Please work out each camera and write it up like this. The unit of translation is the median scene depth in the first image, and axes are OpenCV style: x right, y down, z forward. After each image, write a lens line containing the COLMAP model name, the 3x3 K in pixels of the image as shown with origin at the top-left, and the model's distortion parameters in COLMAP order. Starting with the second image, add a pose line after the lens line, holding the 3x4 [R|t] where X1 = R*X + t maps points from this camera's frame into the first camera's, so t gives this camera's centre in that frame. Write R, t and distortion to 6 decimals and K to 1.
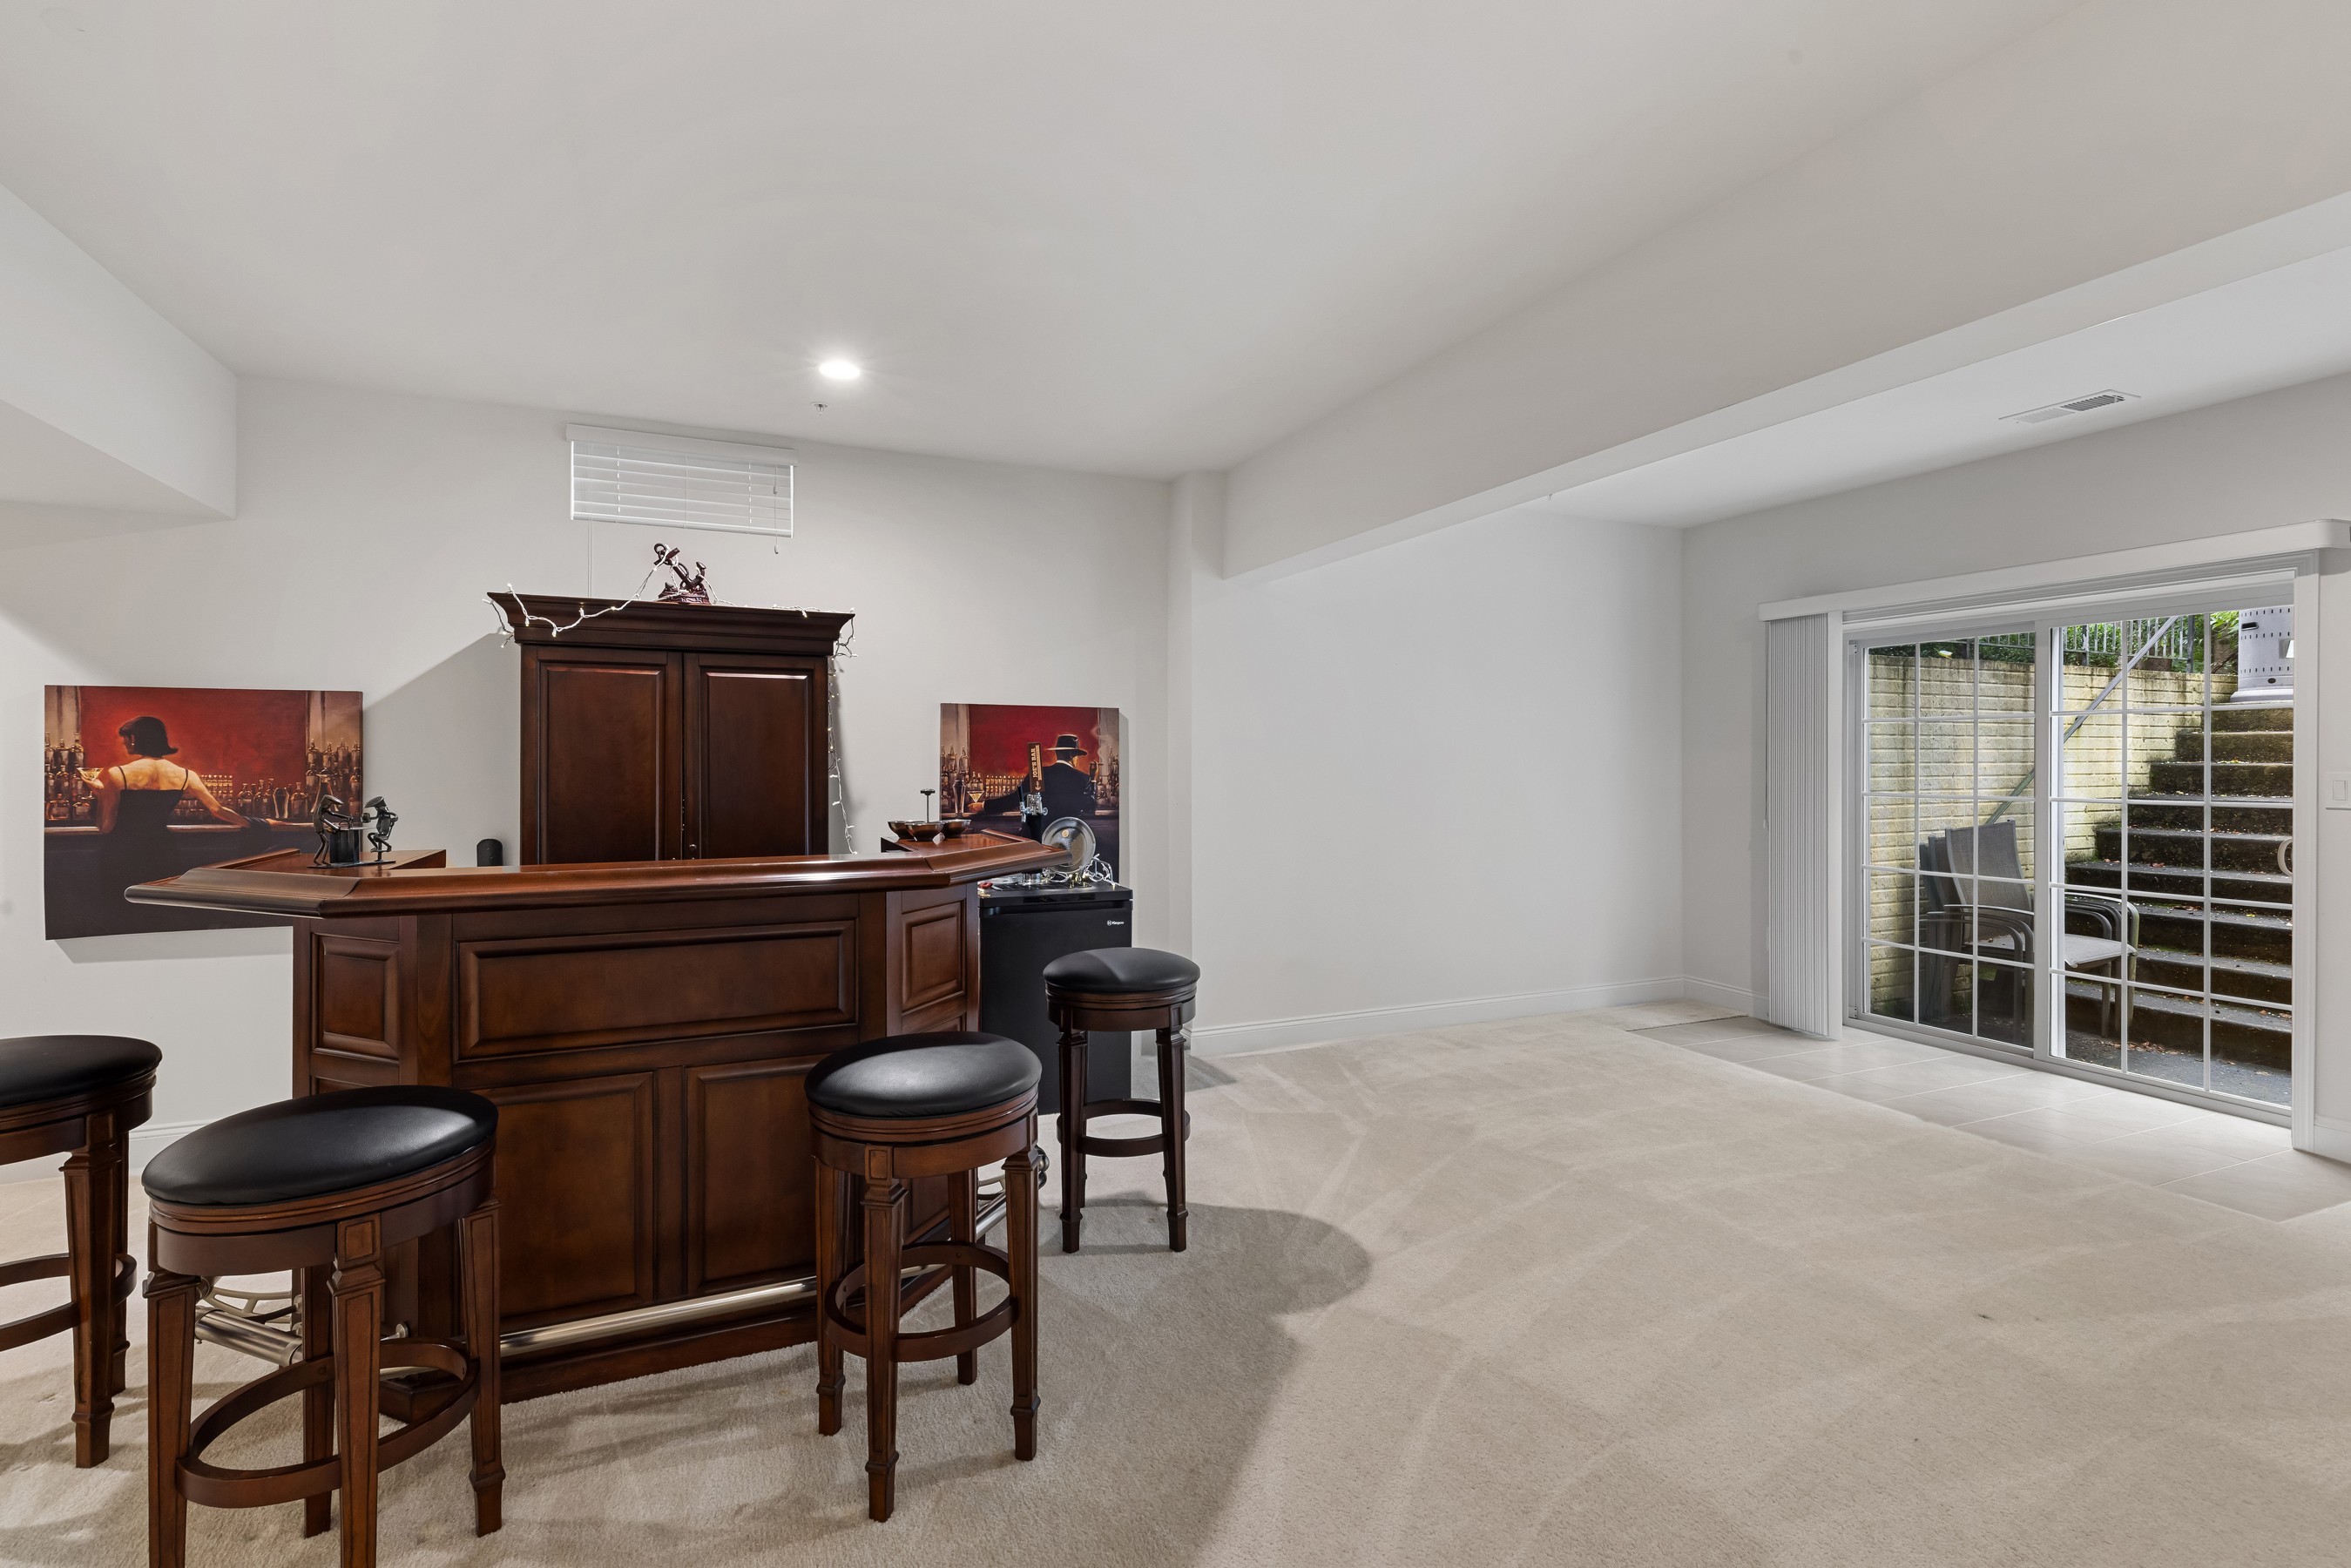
lens RADIAL K [[1068.0, 0, 1182.3], [0, 1068.0, 761.0], [0, 0, 1]] dist [0.009932, -0.002478]
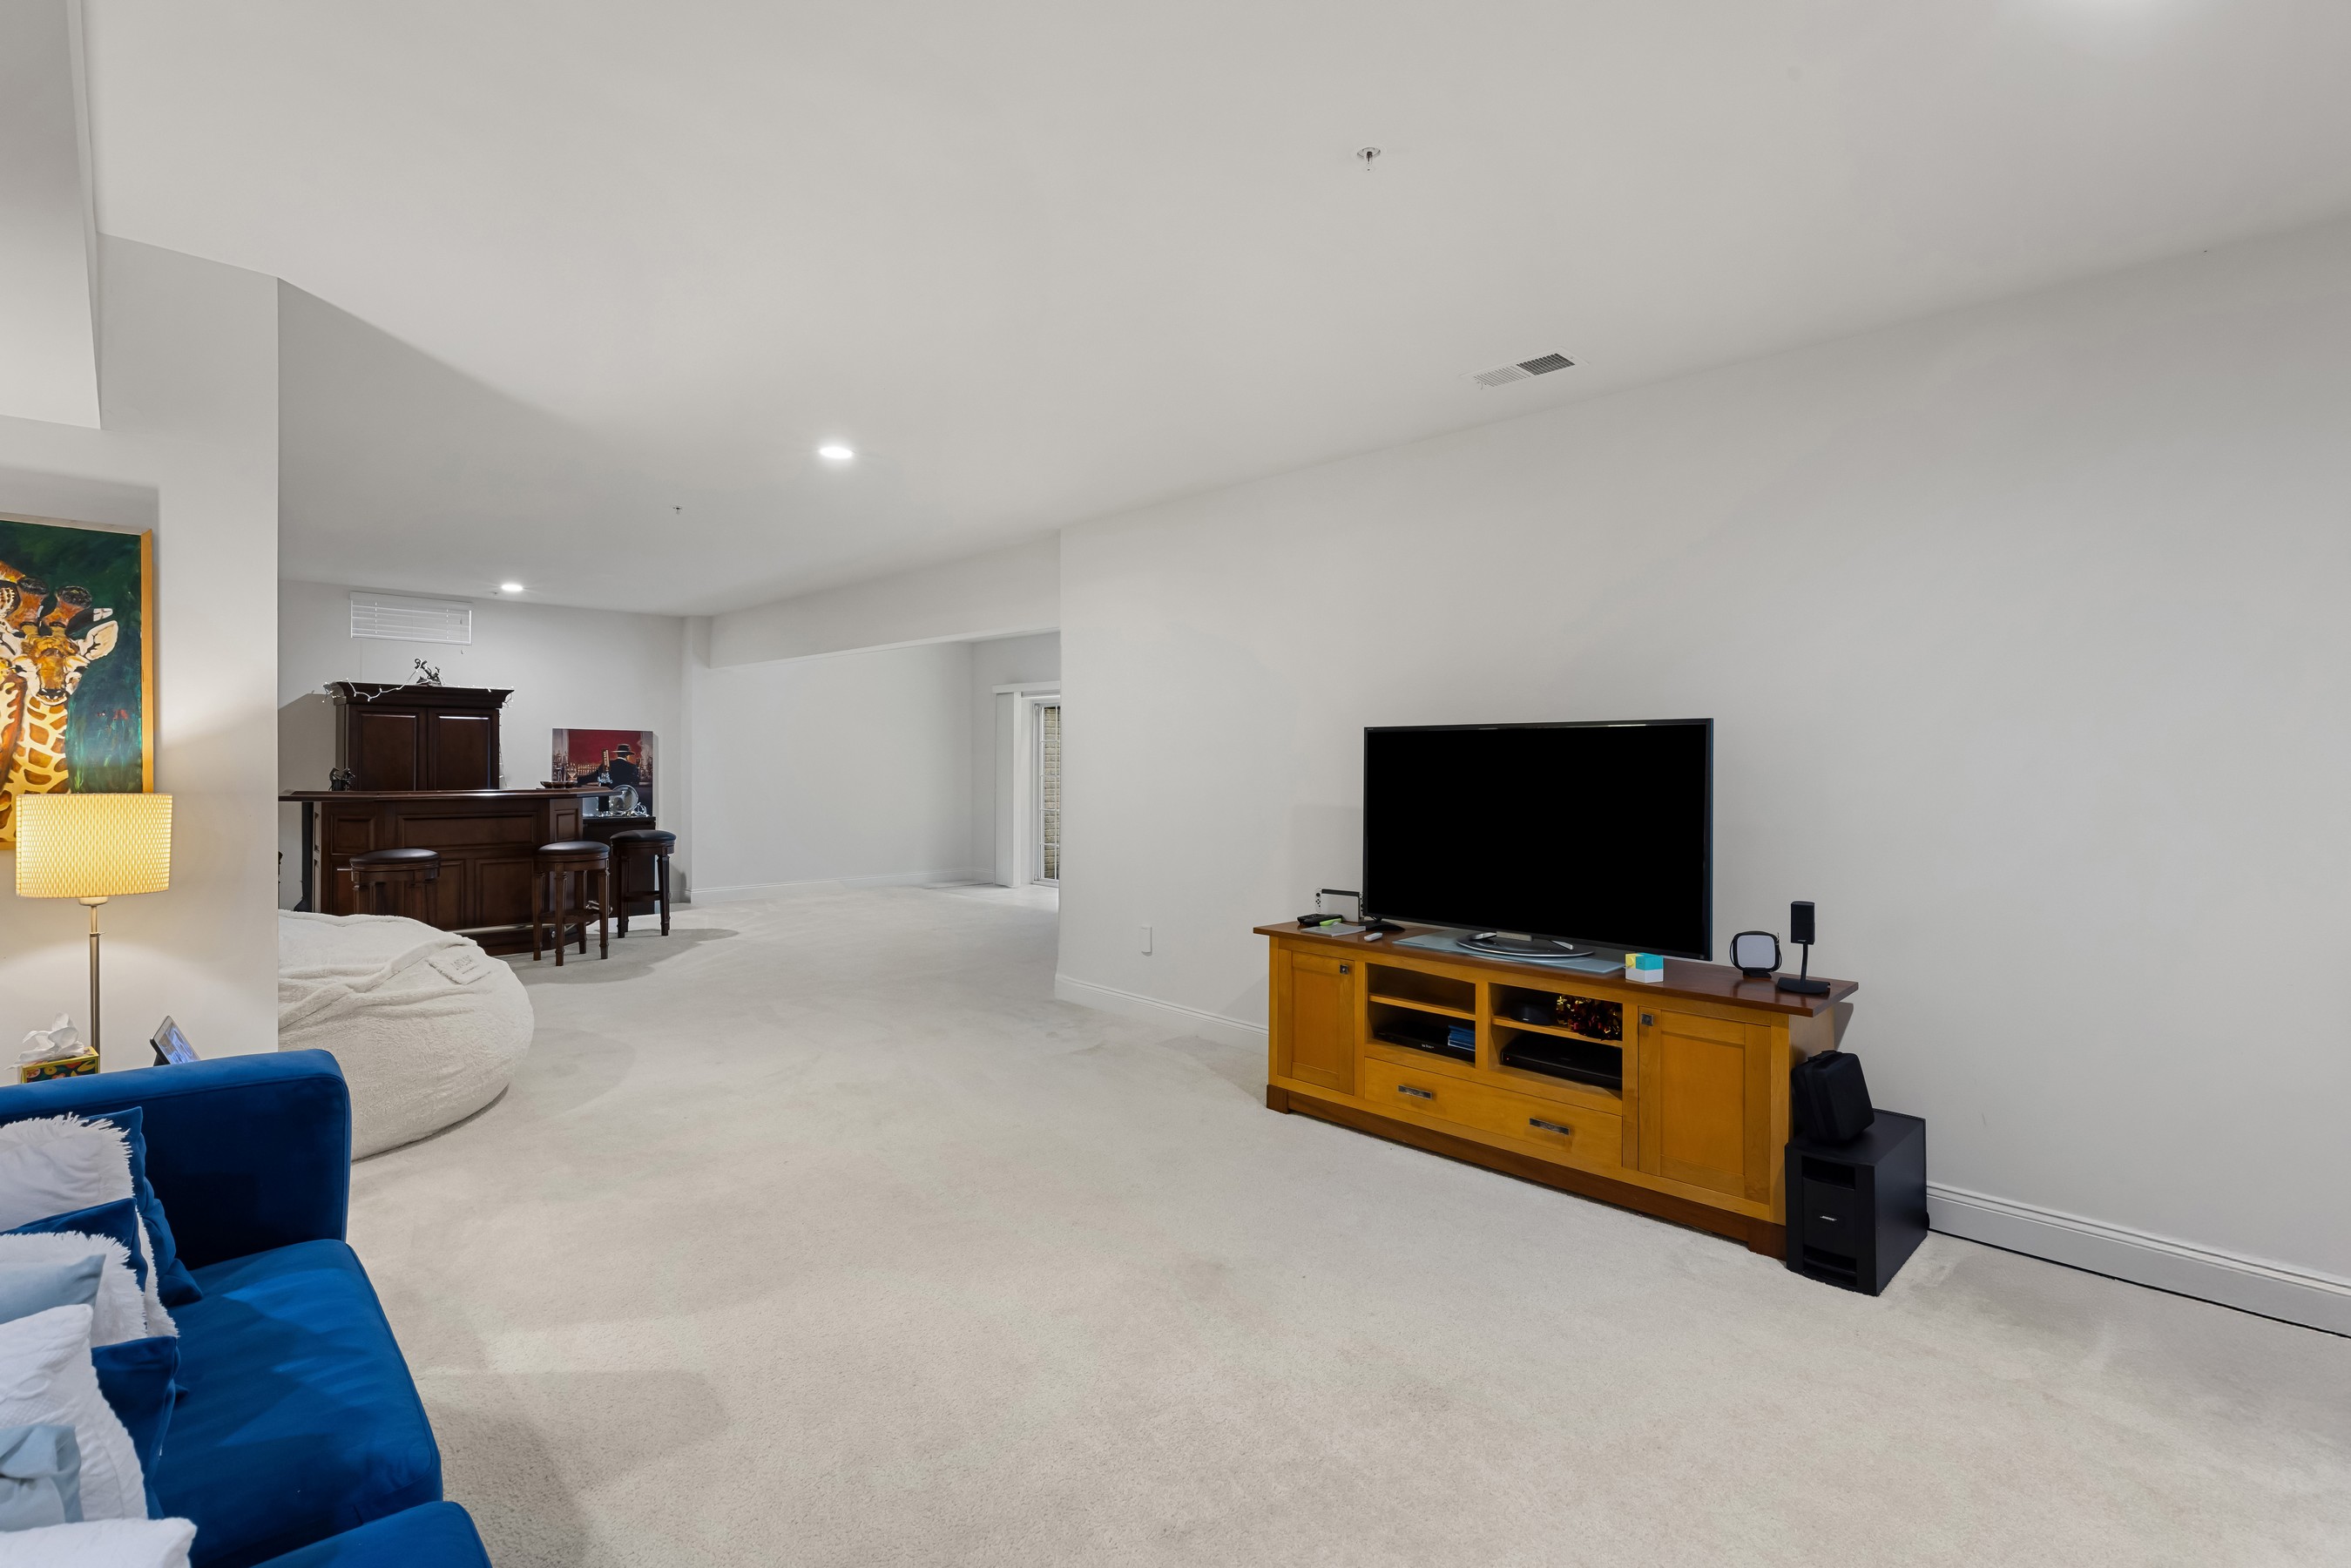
lens RADIAL K [[1068.0, 0, 1169.0], [0, 1068.0, 767.5], [0, 0, 1]] dist [0.009932, -0.002478]
pose [[0.938572, 0.002748, 0.345072, 0.175337], [-0.004930, 0.999973, 0.005445, 0.002713], [-0.345048, -0.006811, 0.938560, -1.359596]]
